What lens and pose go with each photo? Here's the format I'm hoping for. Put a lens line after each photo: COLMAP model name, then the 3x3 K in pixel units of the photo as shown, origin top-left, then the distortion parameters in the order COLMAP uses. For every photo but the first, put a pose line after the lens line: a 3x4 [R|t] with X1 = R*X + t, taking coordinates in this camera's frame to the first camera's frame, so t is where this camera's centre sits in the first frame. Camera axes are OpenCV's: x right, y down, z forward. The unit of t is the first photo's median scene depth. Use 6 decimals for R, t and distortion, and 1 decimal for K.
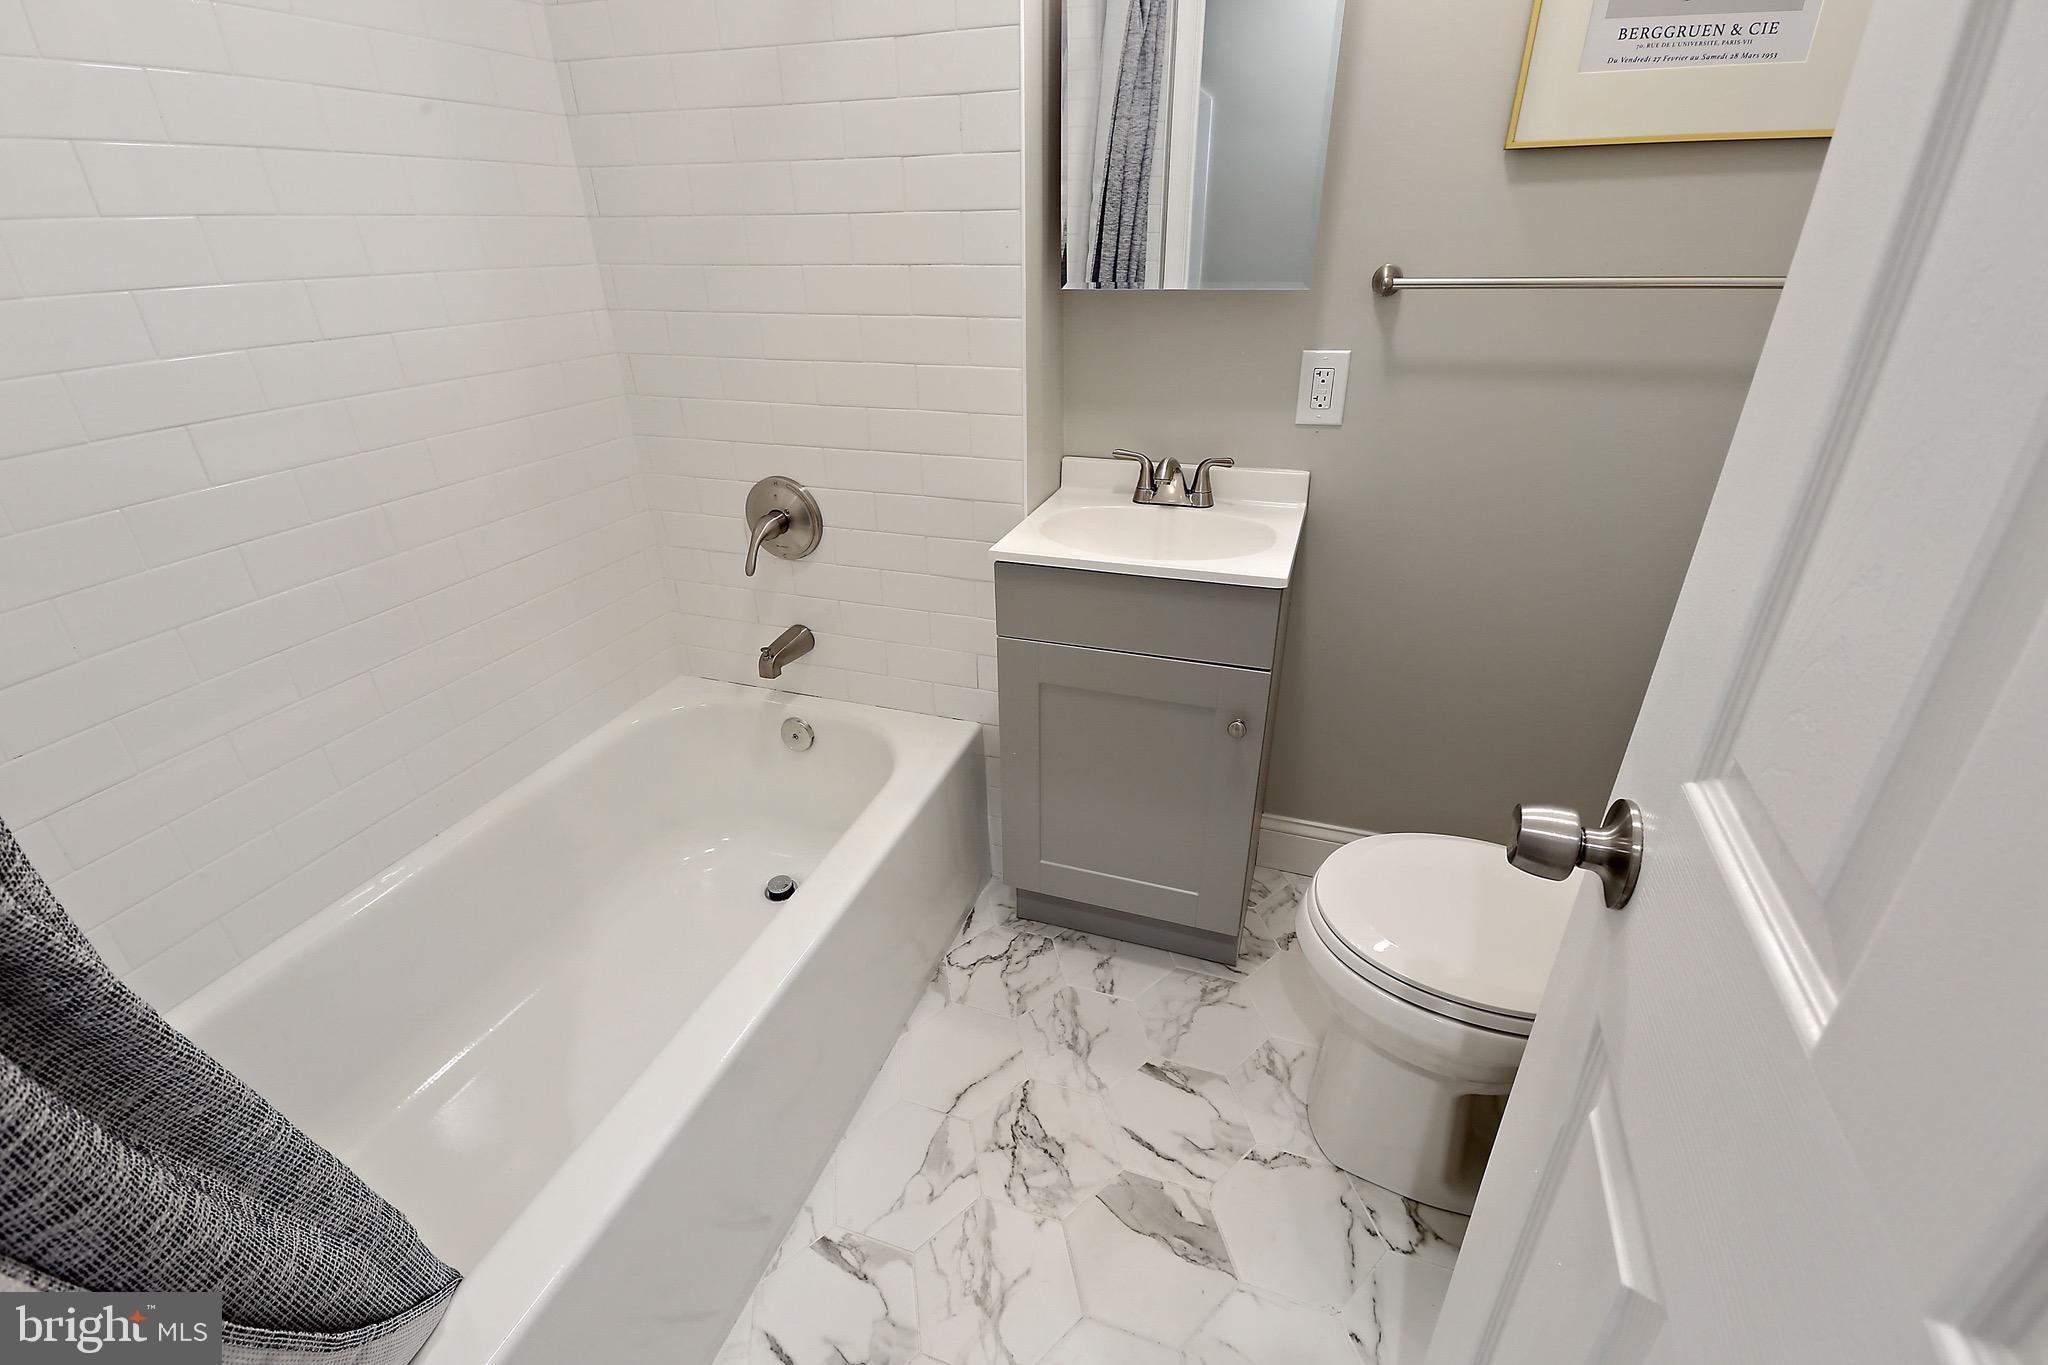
lens RADIAL K [[915.2, 0, 1030.4], [0, 915.2, 691.2], [0, 0, 1]] dist [0.002511, -0.000062]
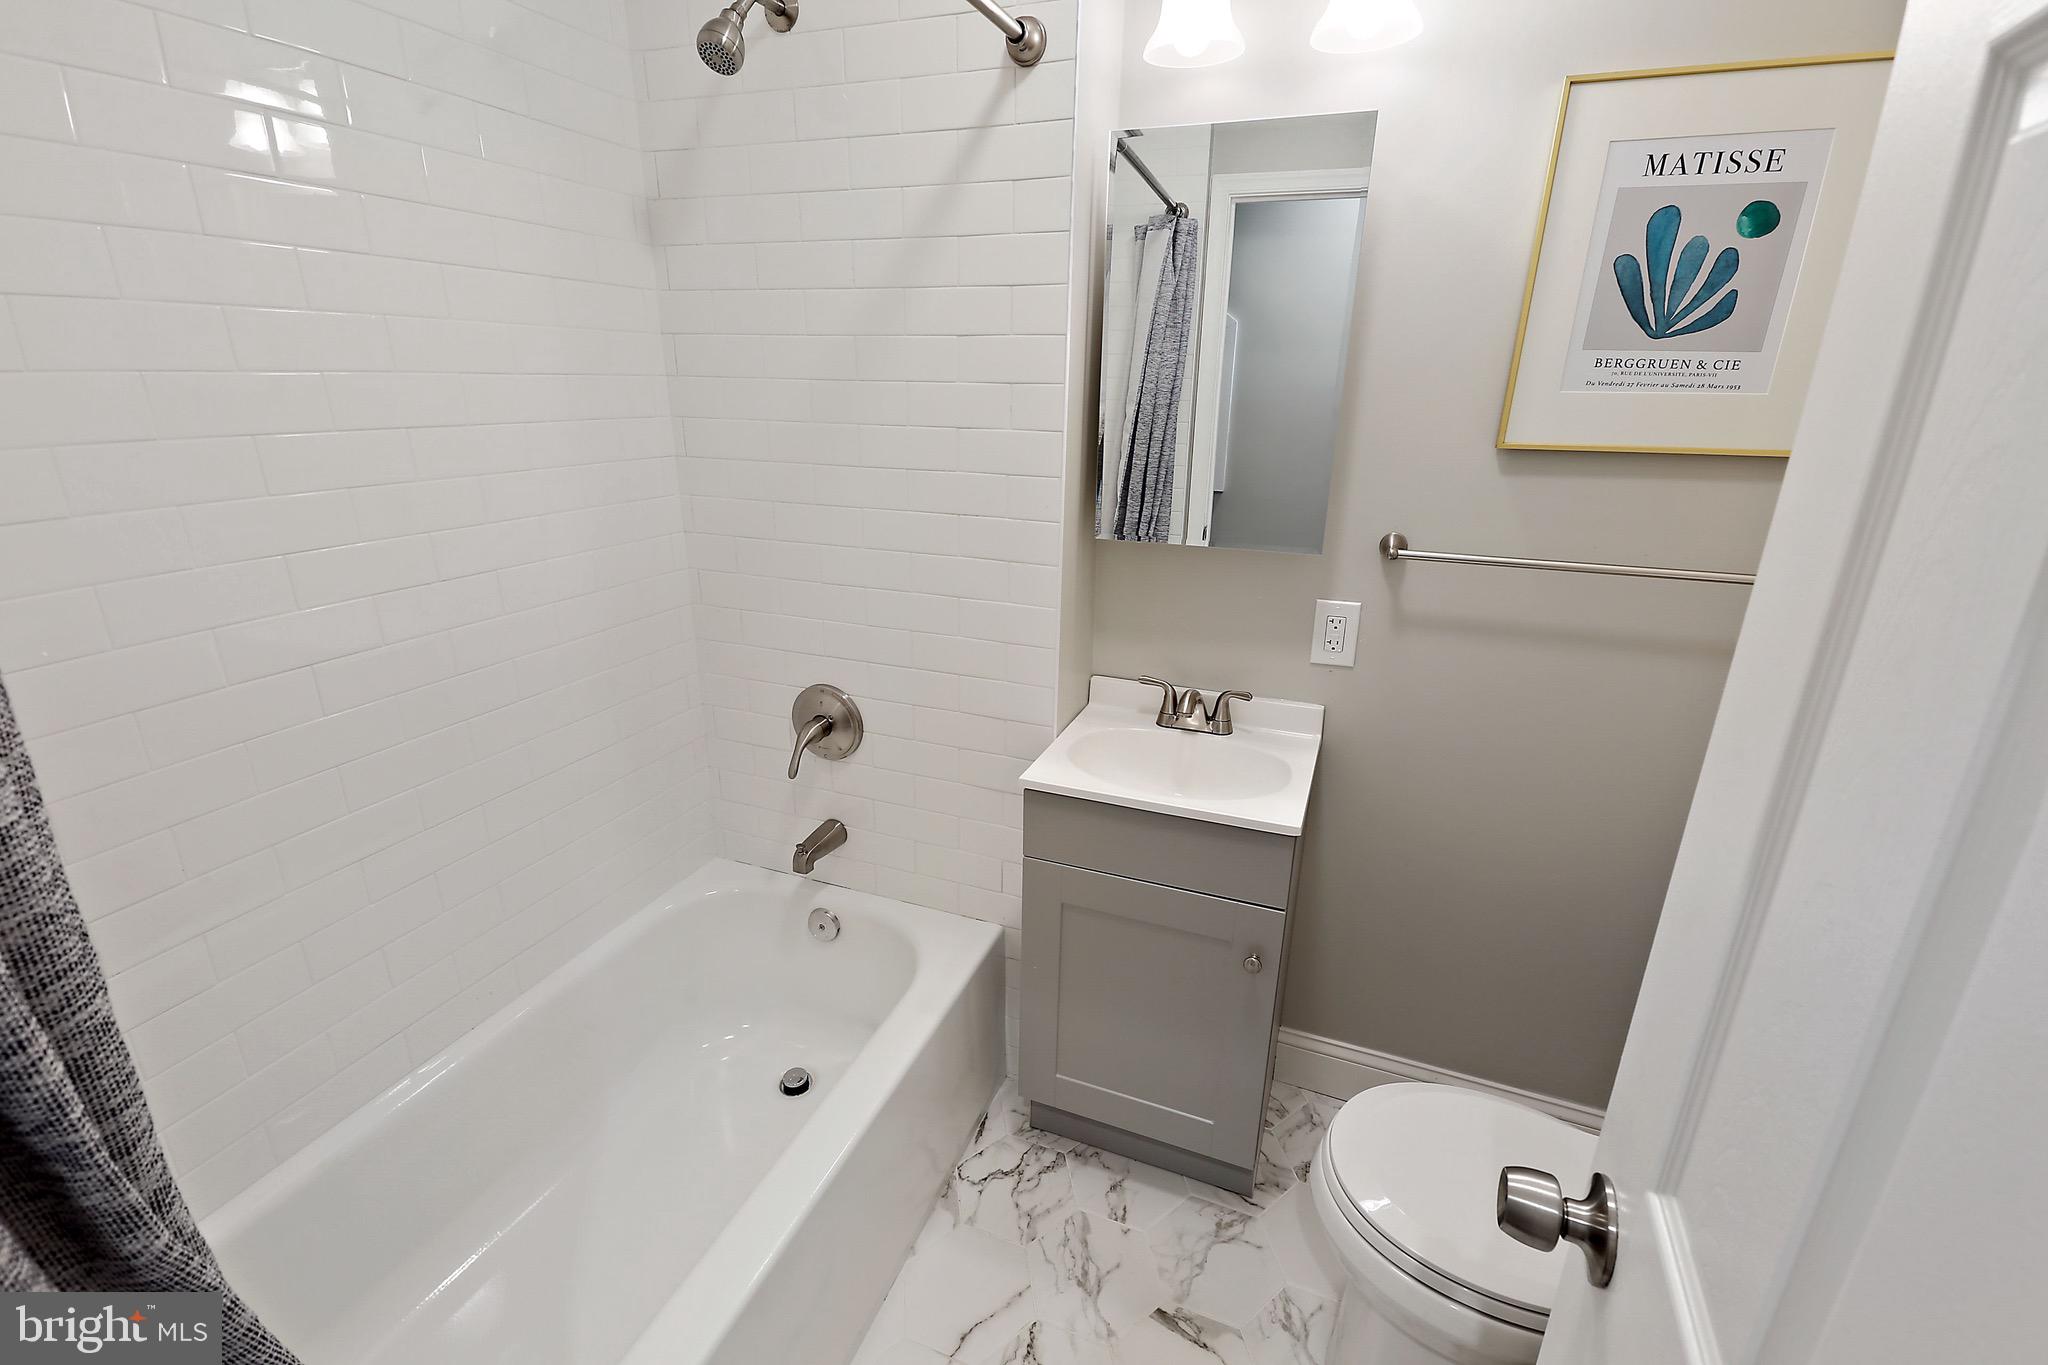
lens RADIAL K [[924.2, 0, 1024.0], [0, 924.2, 682.5], [0, 0, 1]] dist [0.000099, 0.015051]
pose [[0.998734, 0.038195, -0.032719, -0.007698], [-0.042551, 0.988537, -0.144861, -0.093133], [0.026811, 0.146070, 0.988911, -0.068114]]
